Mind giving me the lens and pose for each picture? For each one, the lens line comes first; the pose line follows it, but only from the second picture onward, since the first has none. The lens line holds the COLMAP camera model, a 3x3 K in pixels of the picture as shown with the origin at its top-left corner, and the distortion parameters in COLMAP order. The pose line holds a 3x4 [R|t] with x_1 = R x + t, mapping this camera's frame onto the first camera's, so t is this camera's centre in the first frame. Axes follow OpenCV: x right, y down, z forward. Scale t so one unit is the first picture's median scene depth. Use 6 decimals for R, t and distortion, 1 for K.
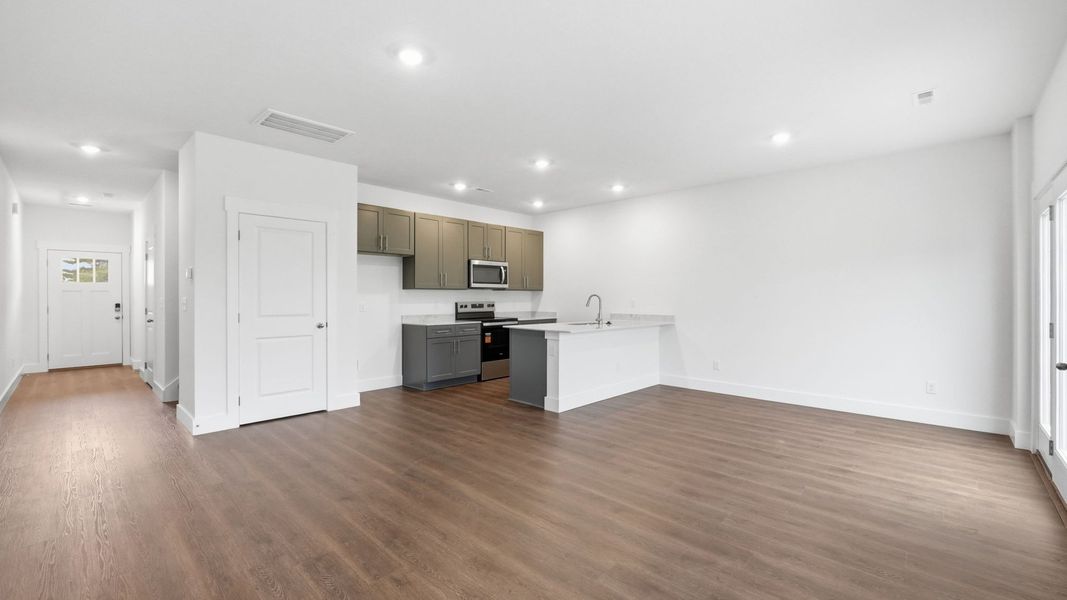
lens RADIAL K [[430.7, 0, 532.3], [0, 430.7, 300.4], [0, 0, 1]] dist [-0.000049, 0.000024]
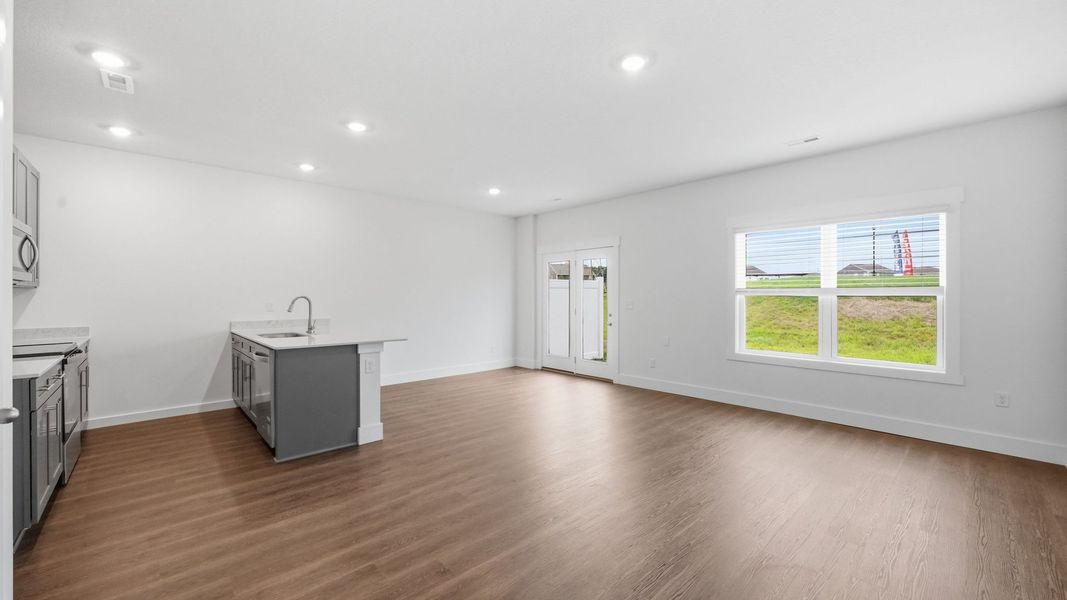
lens RADIAL K [[412.7, 0, 531.9], [0, 412.7, 291.9], [0, 0, 1]] dist [0.014719, 0.000466]
pose [[0.049206, 0.006155, 0.998770, -0.698654], [0.010206, 0.999926, -0.006665, -0.014100], [-0.998737, 0.010521, 0.049139, 0.647915]]
